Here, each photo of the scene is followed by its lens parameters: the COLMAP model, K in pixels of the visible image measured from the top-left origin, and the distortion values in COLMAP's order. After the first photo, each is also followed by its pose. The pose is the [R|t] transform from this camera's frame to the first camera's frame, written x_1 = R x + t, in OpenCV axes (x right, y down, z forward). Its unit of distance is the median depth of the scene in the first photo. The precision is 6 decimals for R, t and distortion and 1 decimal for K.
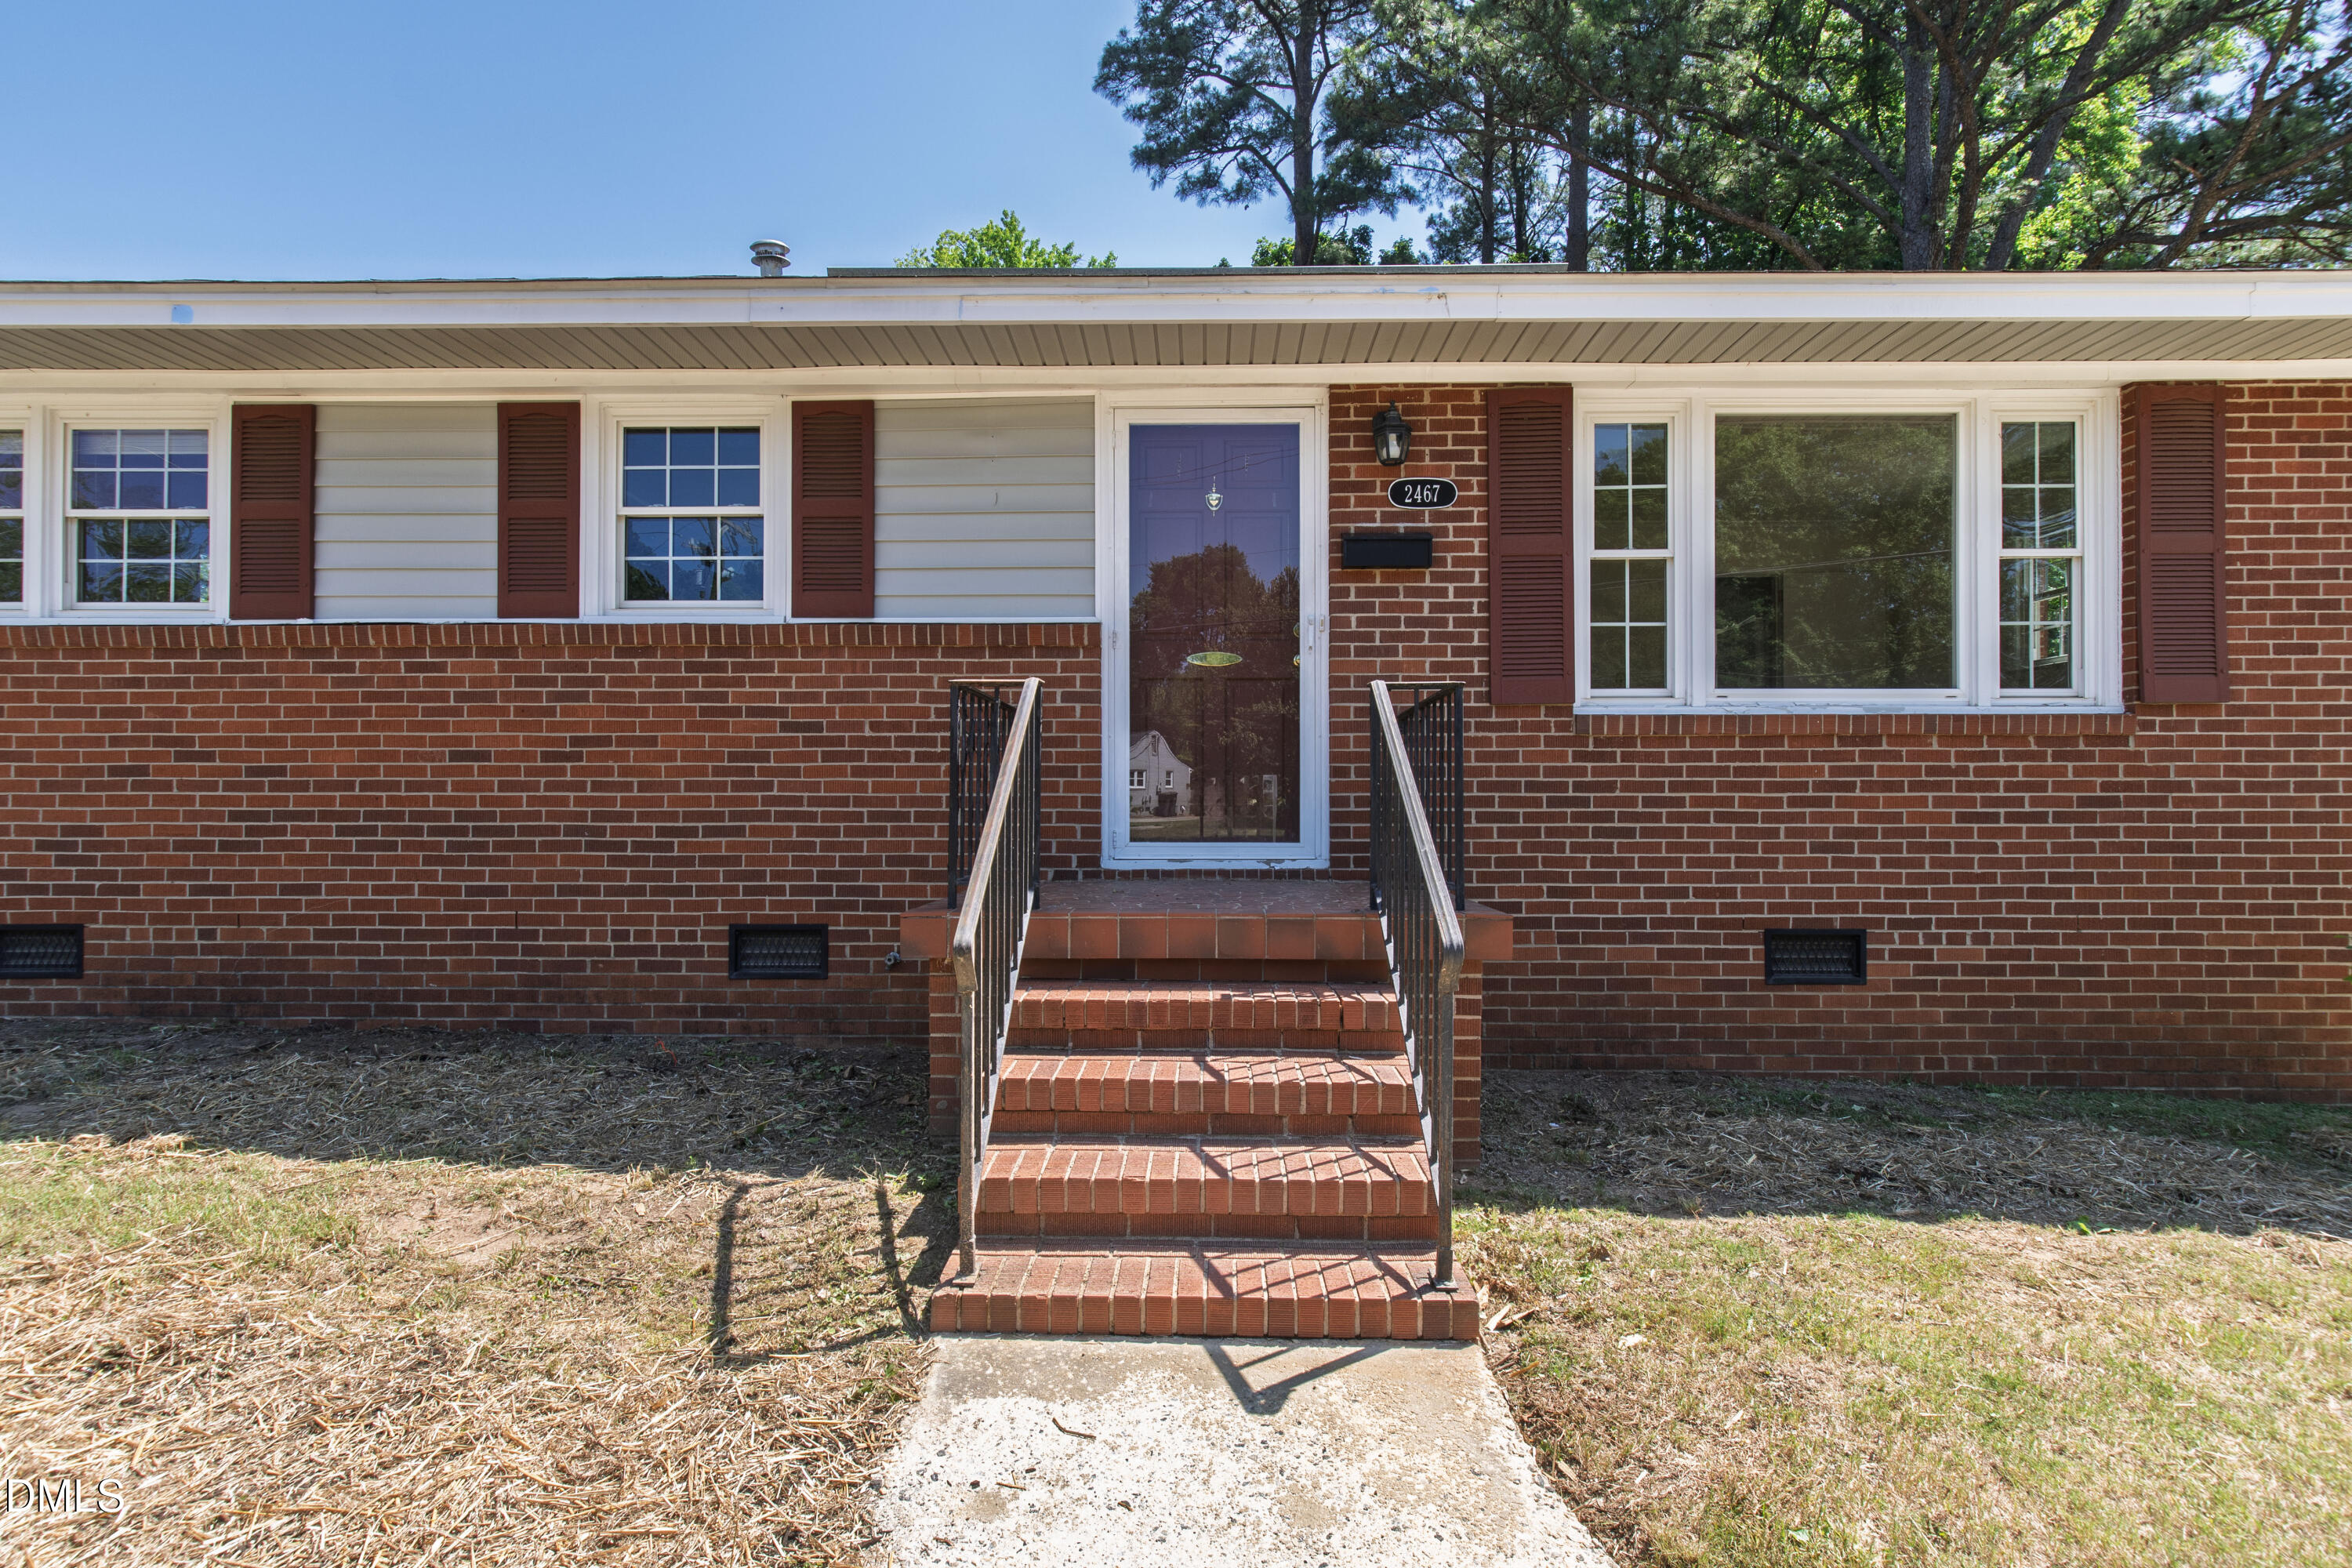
lens RADIAL K [[1111.4, 0, 1185.3], [0, 1111.4, 786.2], [0, 0, 1]] dist [-0.004672, -0.000314]
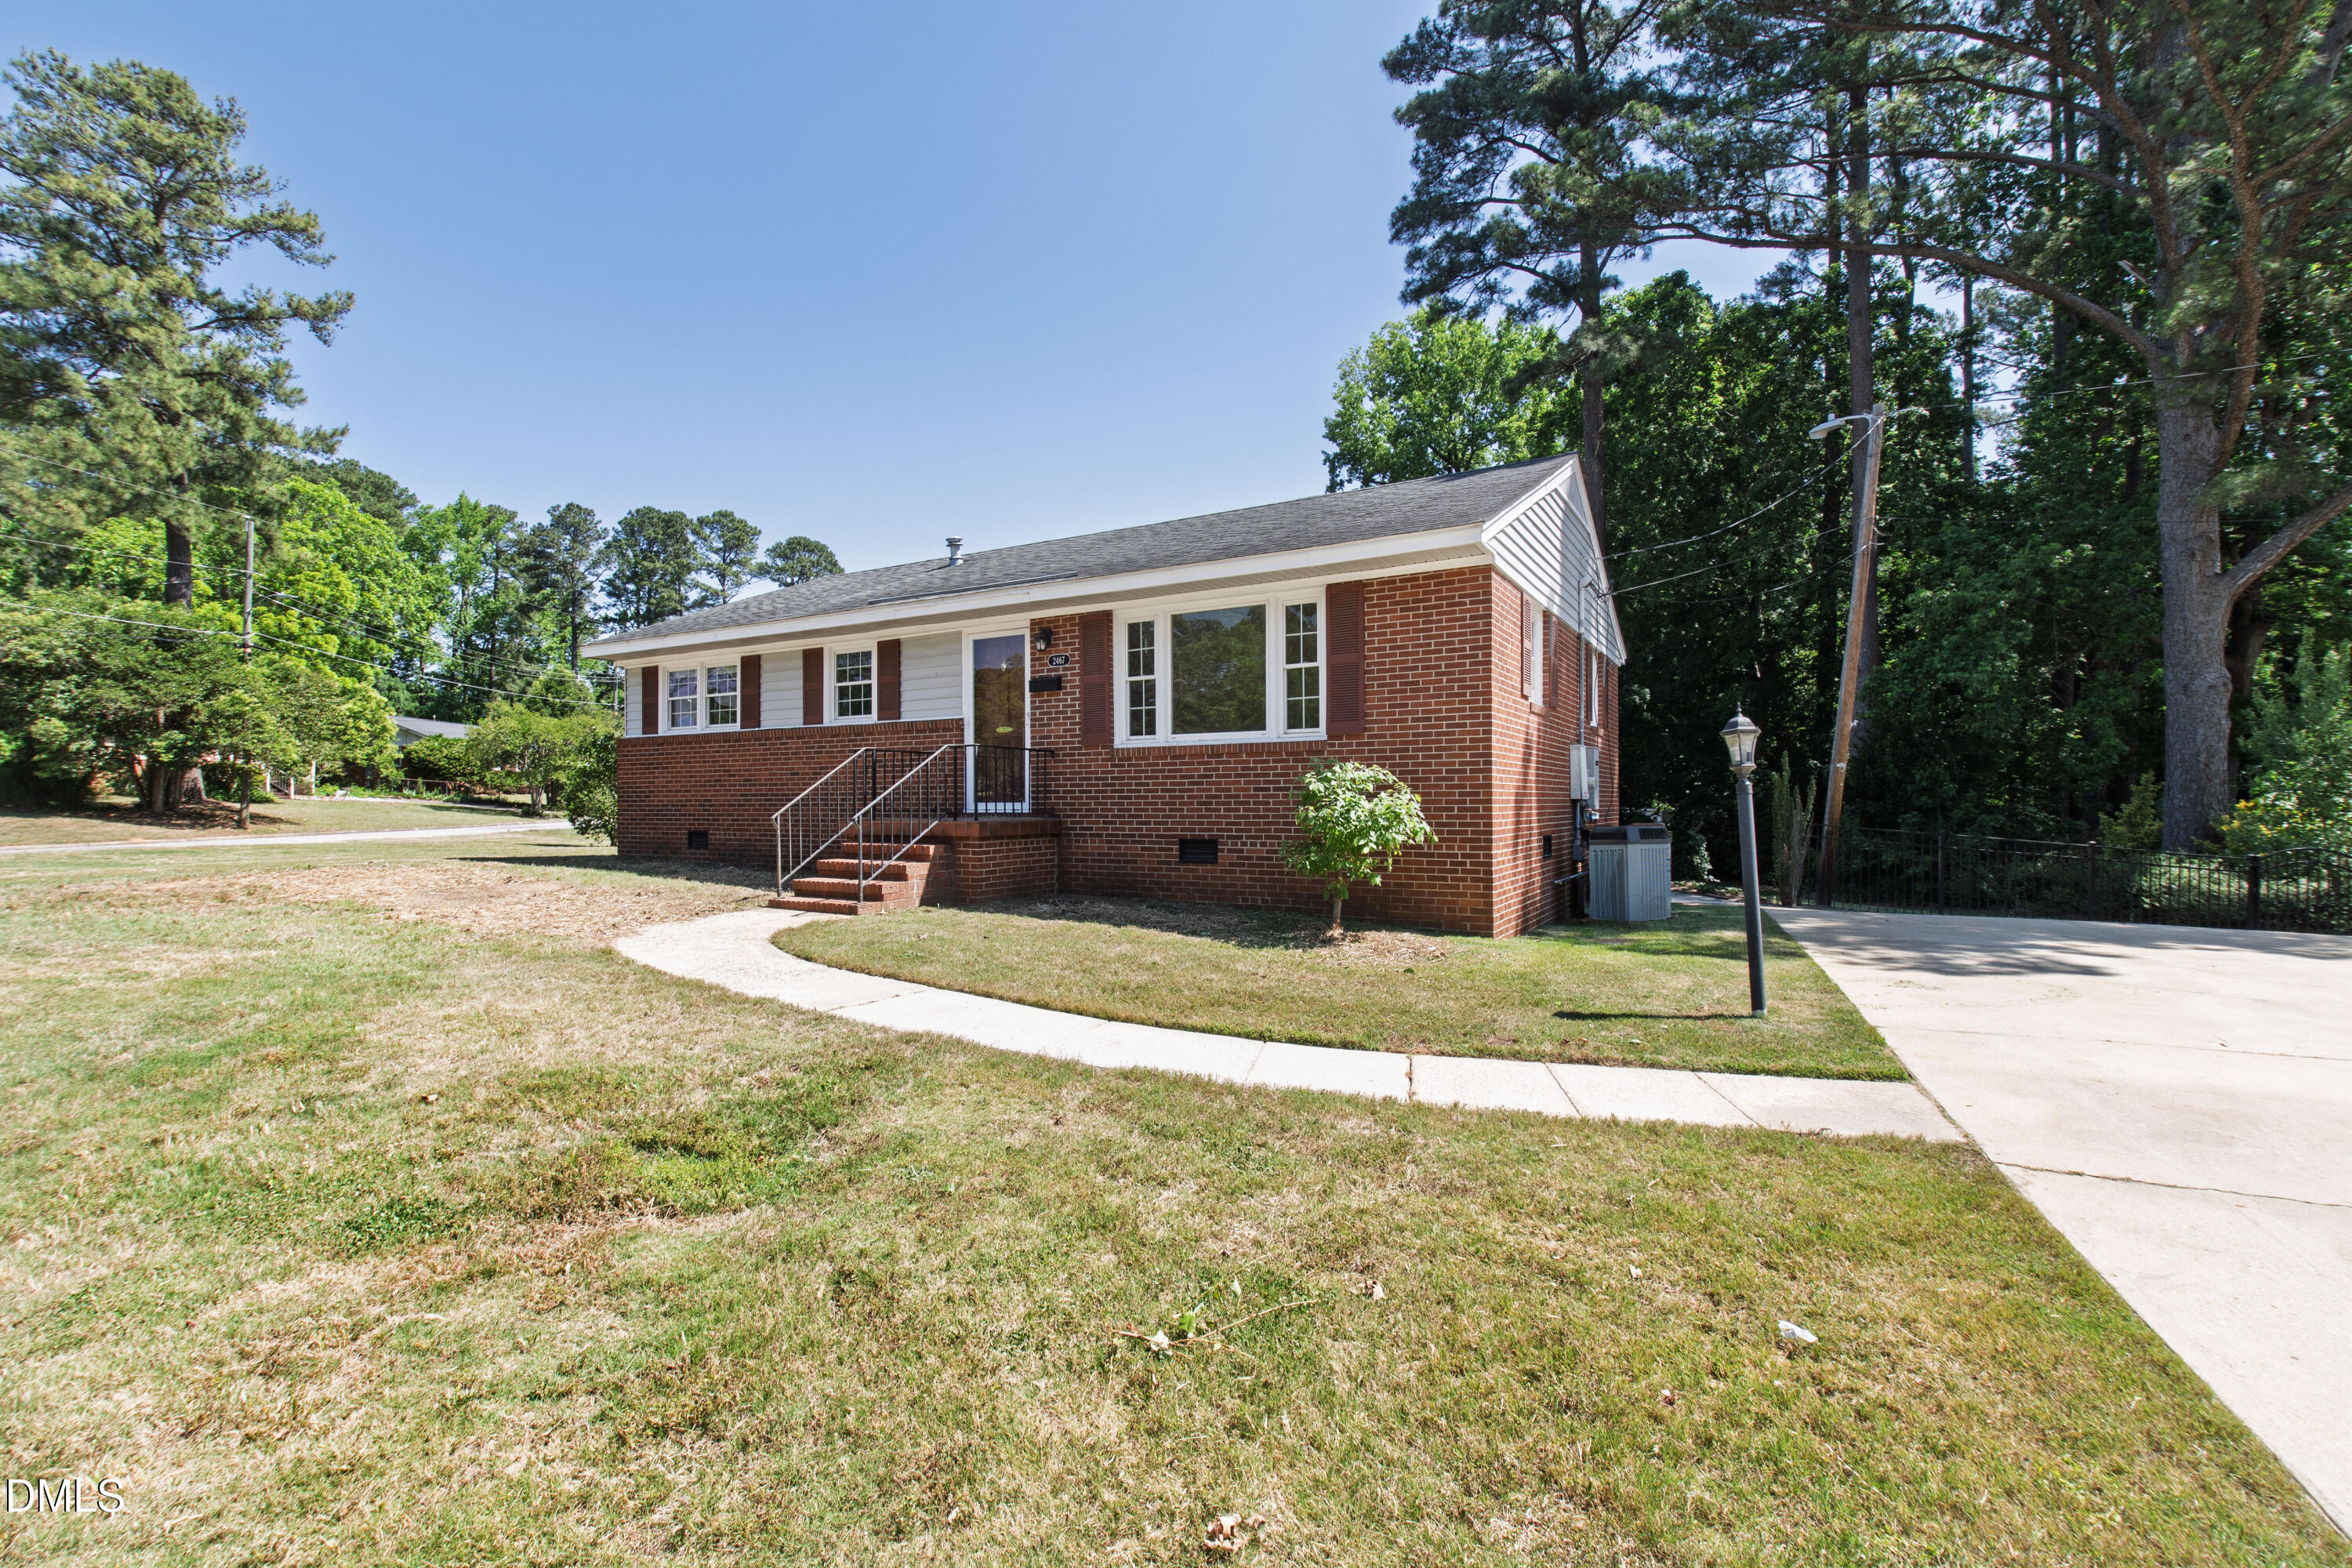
lens RADIAL K [[1028.9, 0, 1179.9], [0, 1028.9, 795.4], [0, 0, 1]] dist [-0.007573, 0.004019]
pose [[0.872668, -0.007169, -0.488262, 1.520772], [0.007878, 0.999969, -0.000600, 0.038181], [0.488251, -0.003323, 0.872697, -0.839062]]
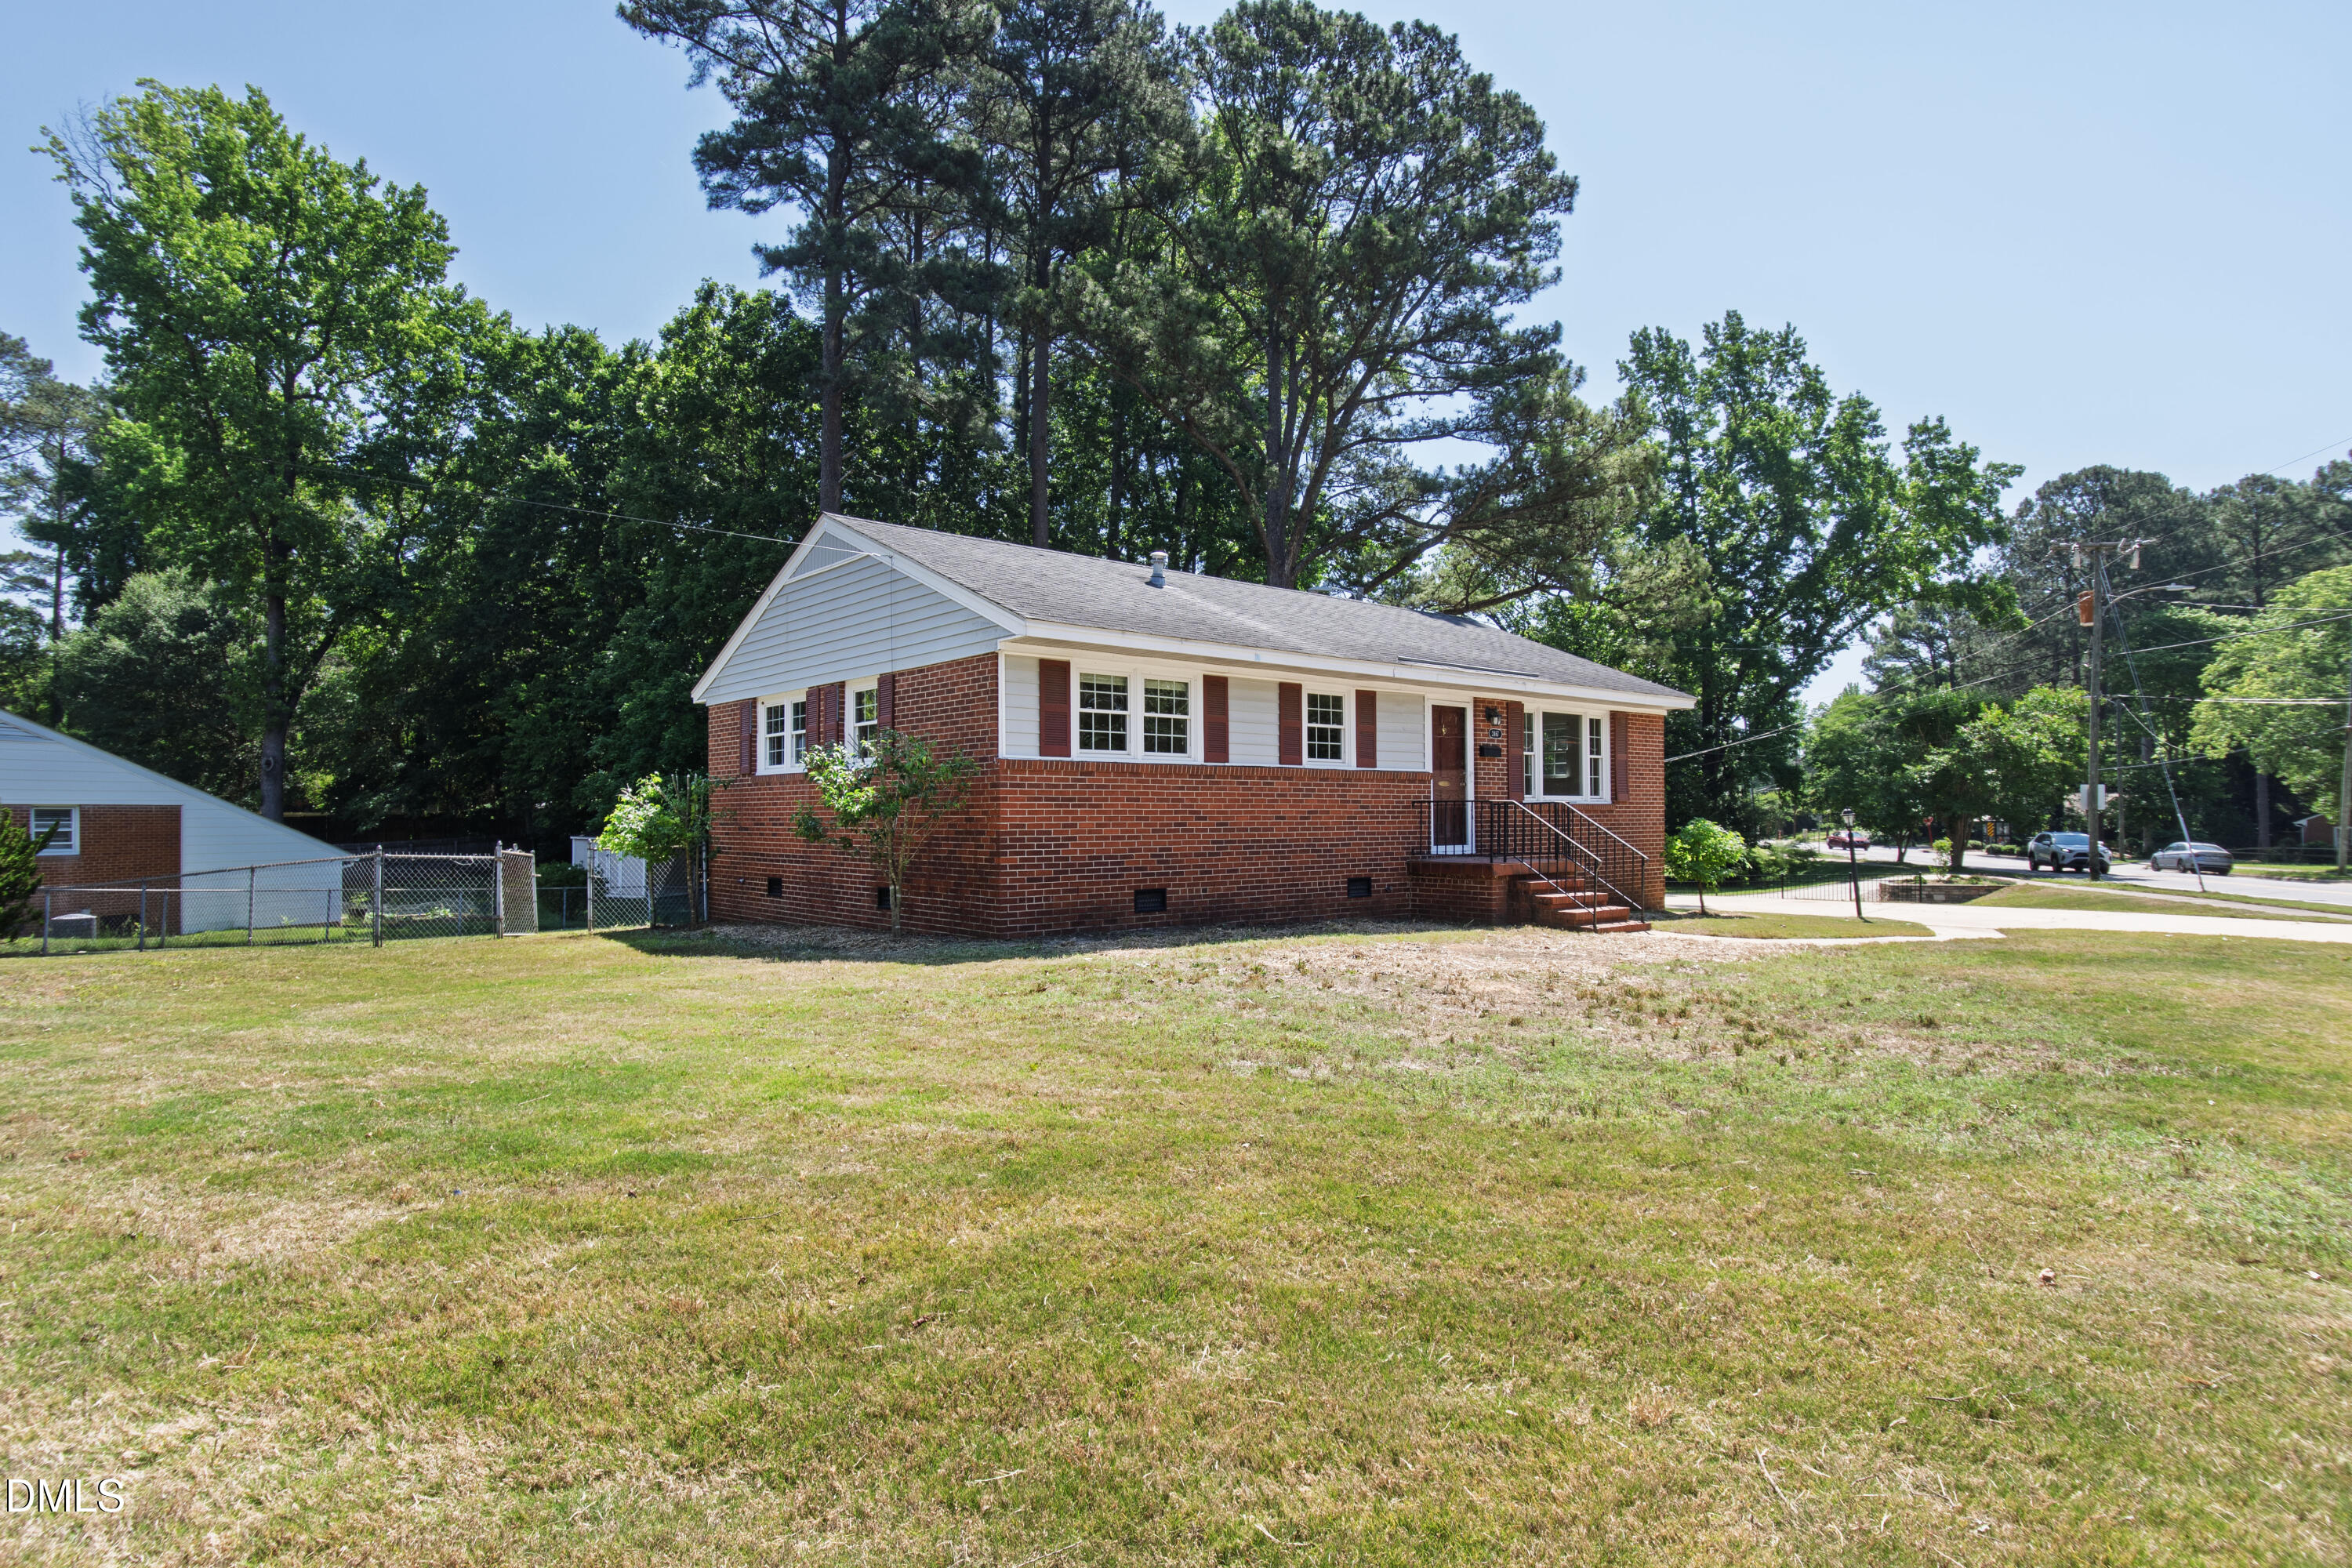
lens RADIAL K [[1274.2, 0, 1185.9], [0, 1274.2, 788.1], [0, 0, 1]] dist [-0.018489, -0.000043]
pose [[0.746636, 0.011182, 0.665138, -2.782132], [0.004525, 0.999750, -0.021888, -0.031786], [-0.665217, 0.019352, 0.746399, -1.090182]]
